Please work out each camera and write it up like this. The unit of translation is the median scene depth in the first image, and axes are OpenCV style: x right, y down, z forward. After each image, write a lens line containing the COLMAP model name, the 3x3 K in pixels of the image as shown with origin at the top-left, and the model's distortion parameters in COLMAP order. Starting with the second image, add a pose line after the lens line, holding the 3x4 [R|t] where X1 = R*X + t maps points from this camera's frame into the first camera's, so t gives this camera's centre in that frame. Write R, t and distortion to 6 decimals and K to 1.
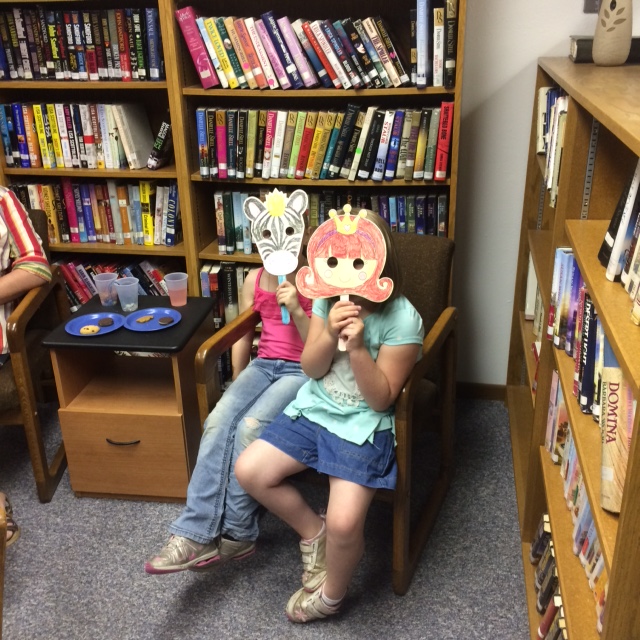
lens RADIAL K [[728.4, 0, 319.8], [0, 728.4, 322.7], [0, 0, 1]] dist [0.023657, 0.000000]
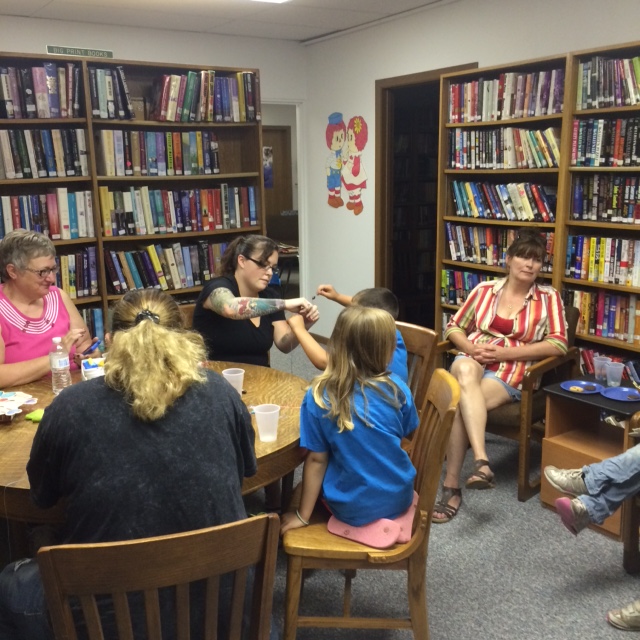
lens RADIAL K [[728.4, 0, 319.4], [0, 728.4, 320.5], [0, 0, 1]] dist [0.023657, 0.000000]
pose [[0.675068, 0.162971, -0.719530, 0.308447], [-0.282399, 0.958098, -0.047944, 0.079508], [0.681567, 0.235560, 0.692805, -0.323214]]
